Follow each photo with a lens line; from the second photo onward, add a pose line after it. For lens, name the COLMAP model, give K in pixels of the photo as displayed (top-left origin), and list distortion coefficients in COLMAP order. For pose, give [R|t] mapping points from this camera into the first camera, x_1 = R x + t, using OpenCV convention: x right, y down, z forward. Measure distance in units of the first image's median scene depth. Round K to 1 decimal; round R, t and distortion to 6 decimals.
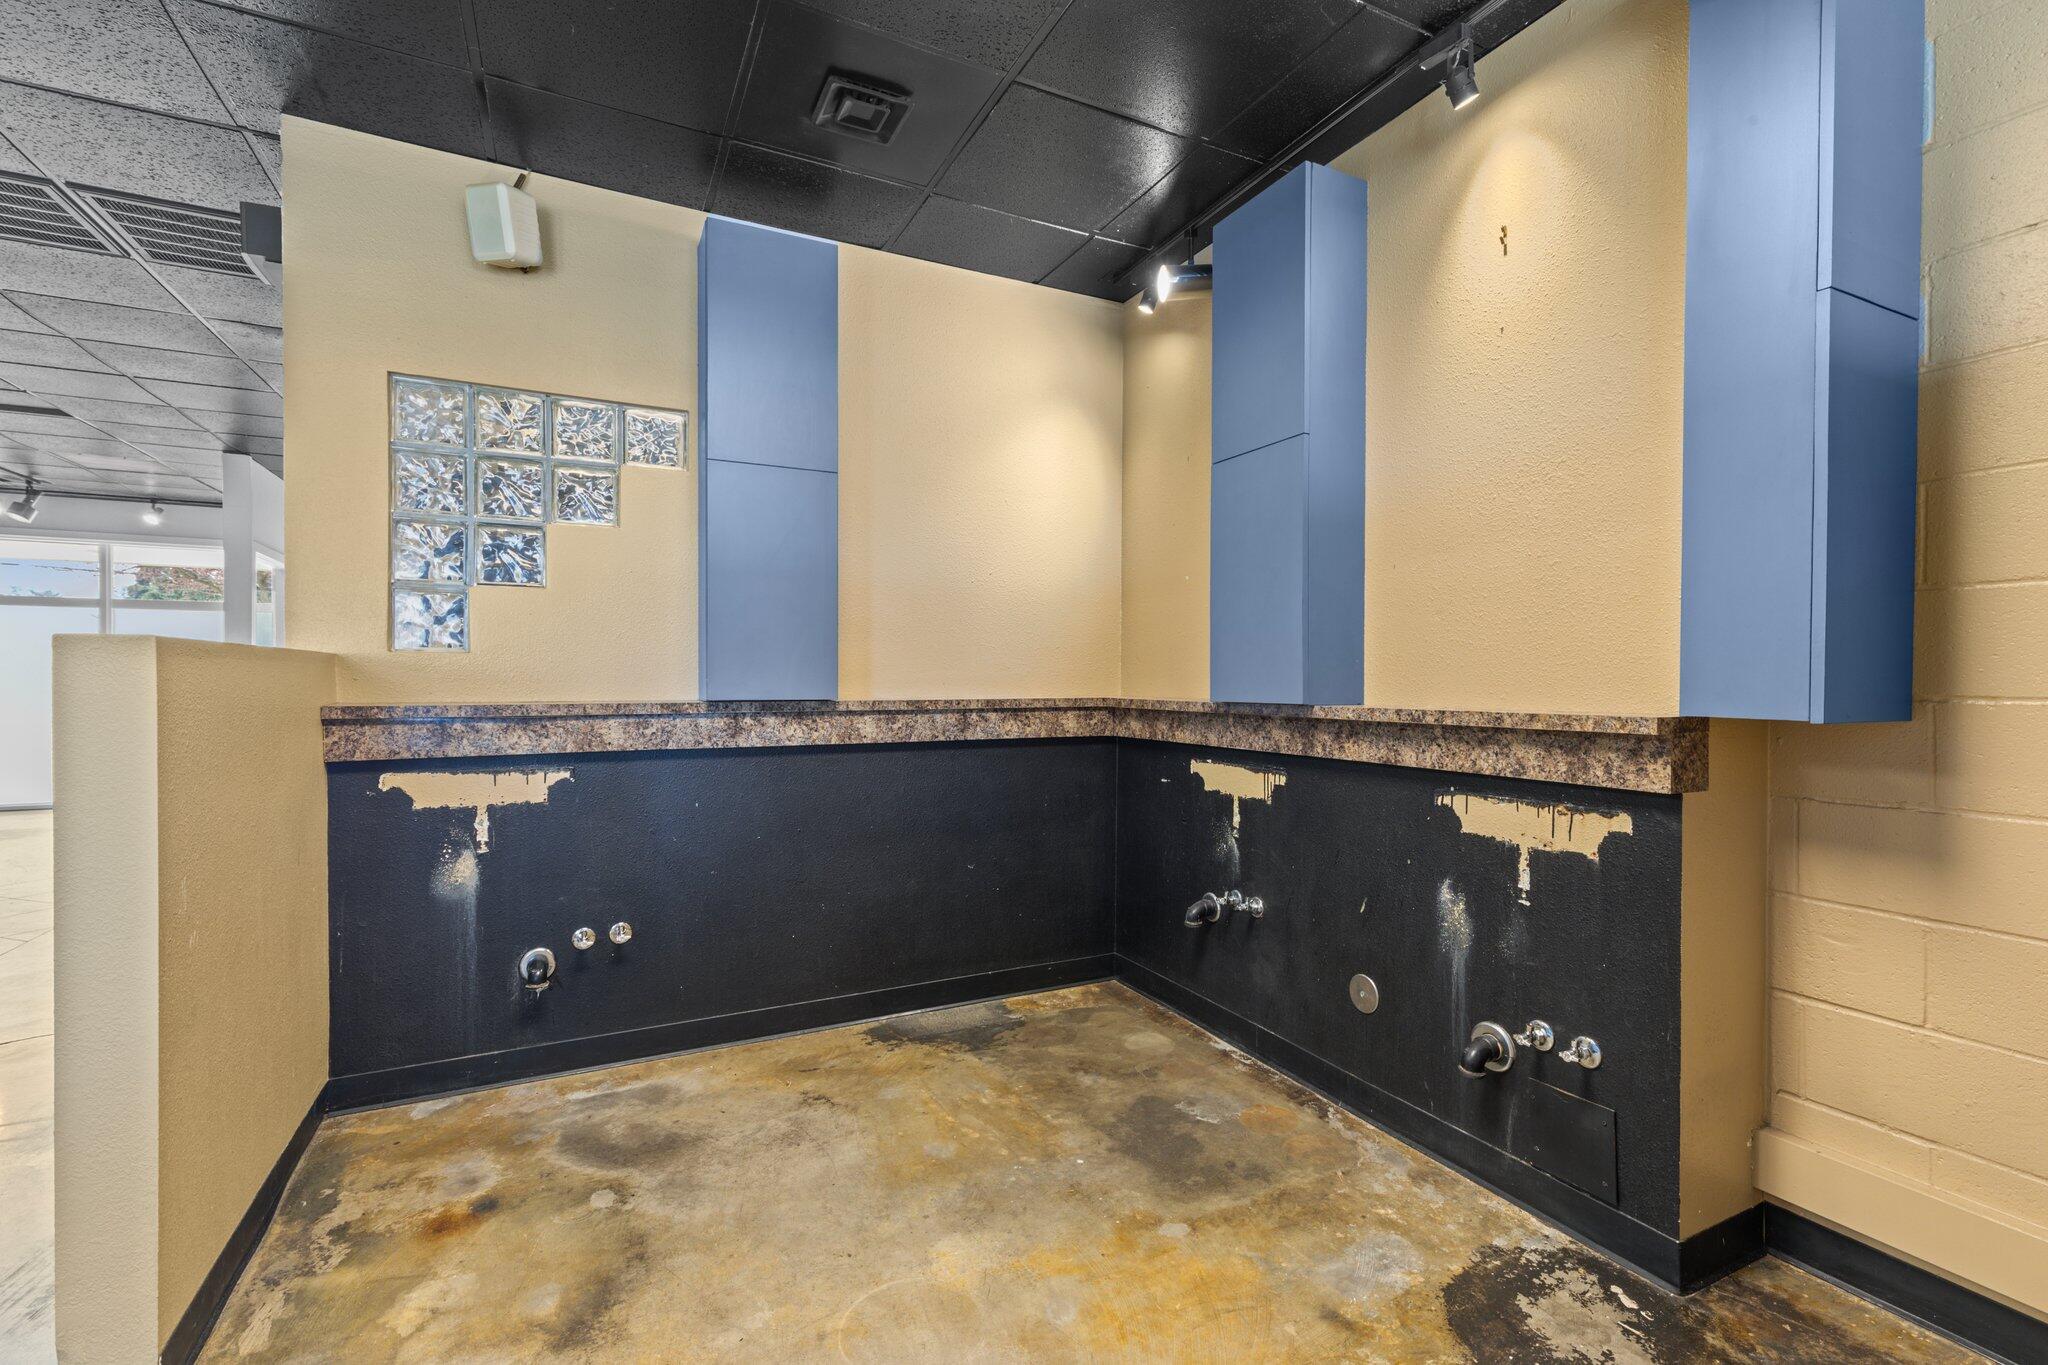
lens RADIAL K [[895.2, 0, 1024.0], [0, 895.2, 682.5], [0, 0, 1]] dist [-0.000394, -0.000088]
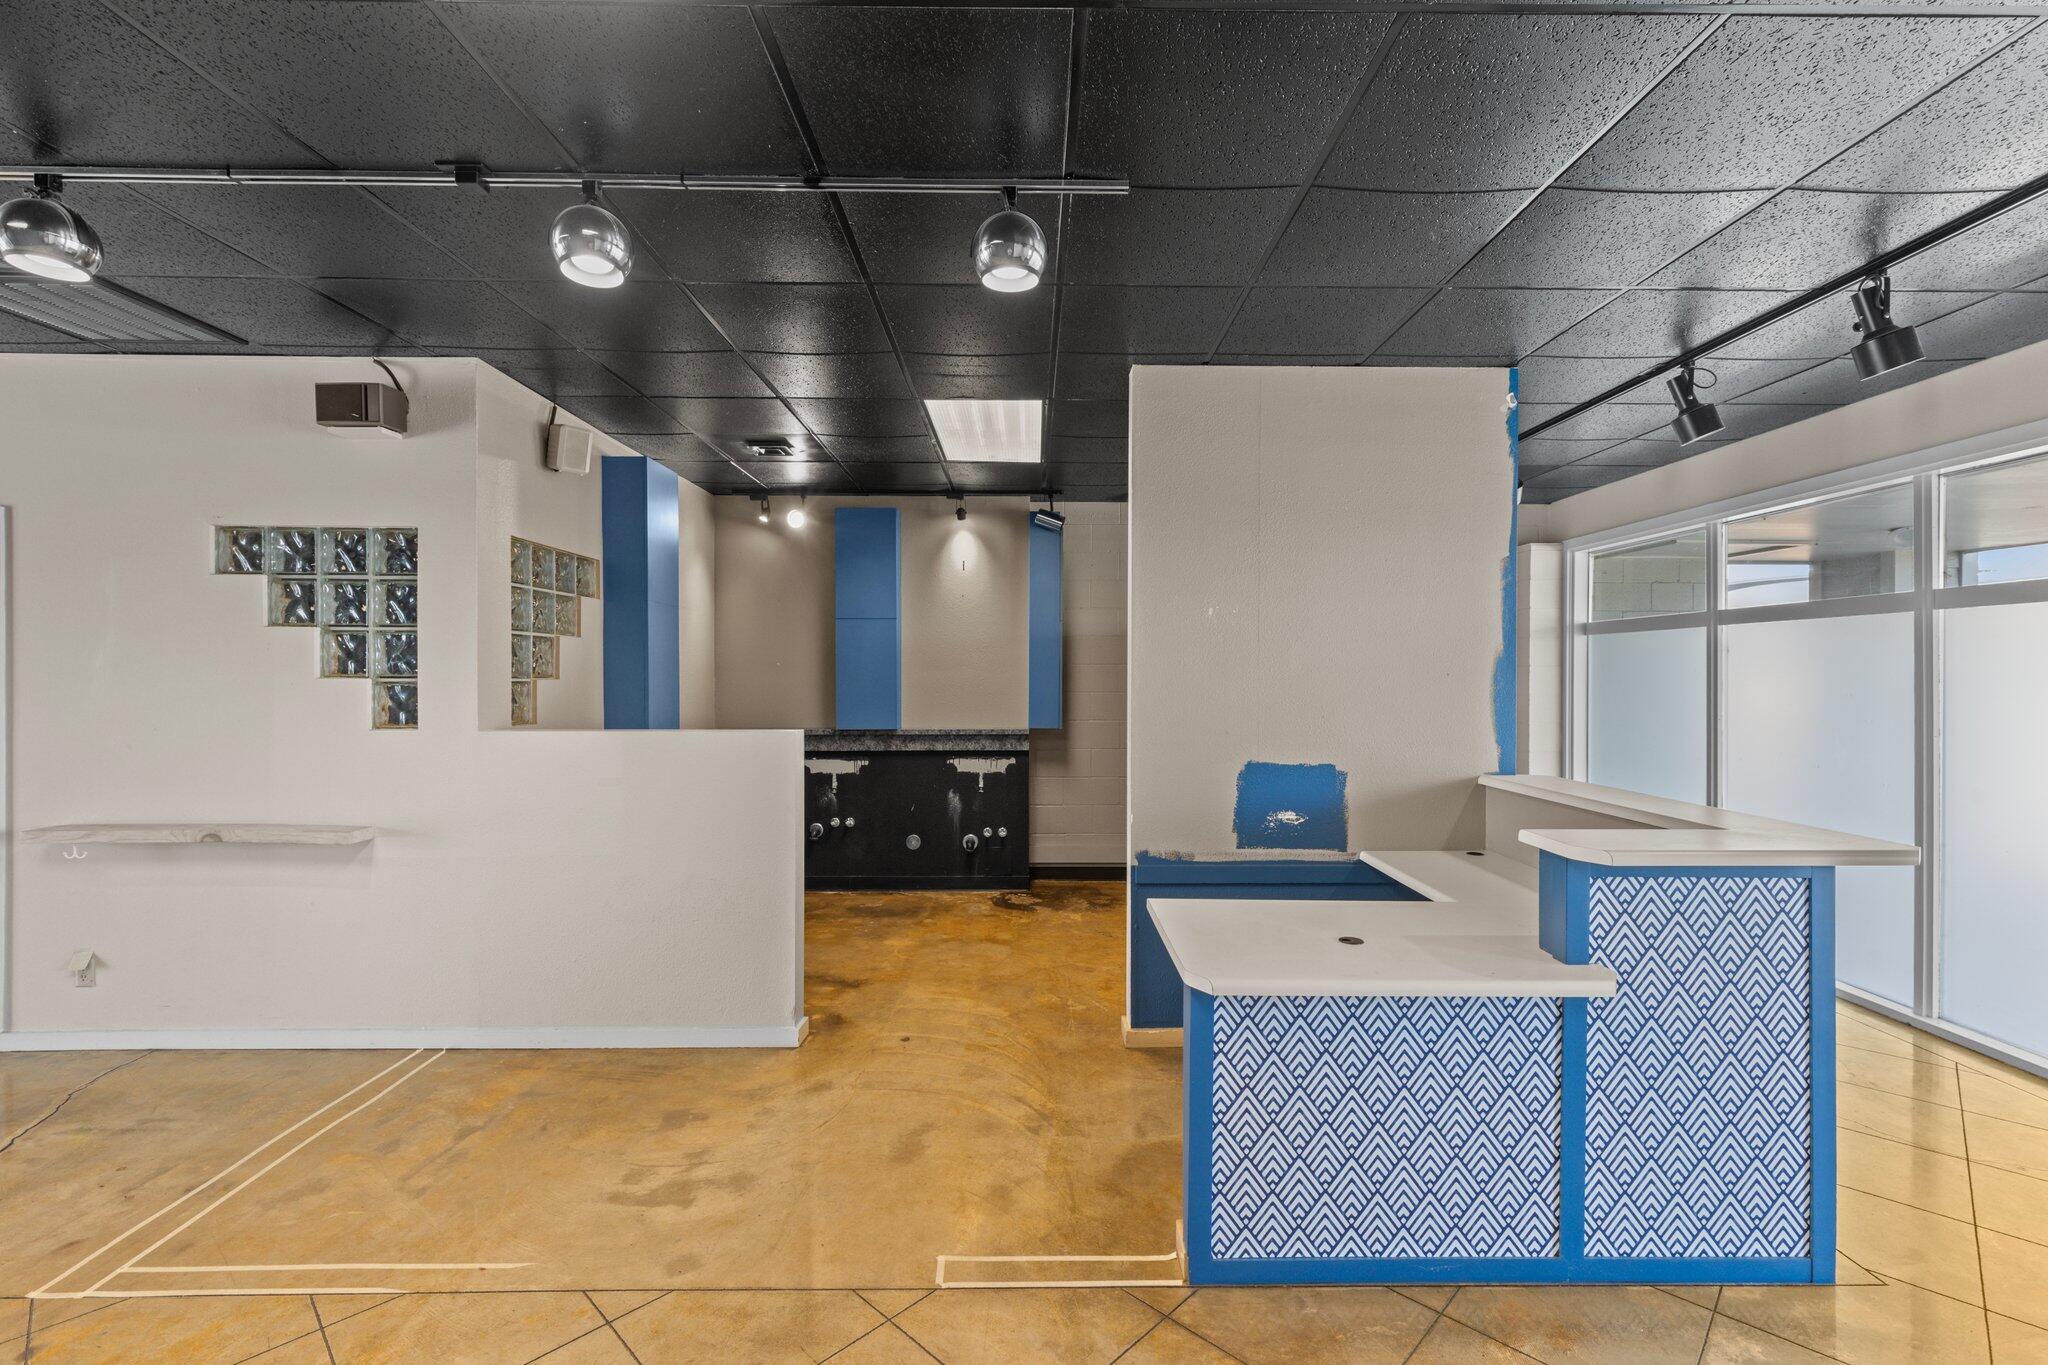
lens RADIAL K [[929.2, 0, 1024.0], [0, 929.2, 682.5], [0, 0, 1]] dist [0.016454, 0.000023]
pose [[0.443178, -0.004882, 0.896420, -2.183557], [0.003241, 0.999987, 0.003844, -0.135011], [-0.896428, 0.001201, 0.443188, -0.531061]]
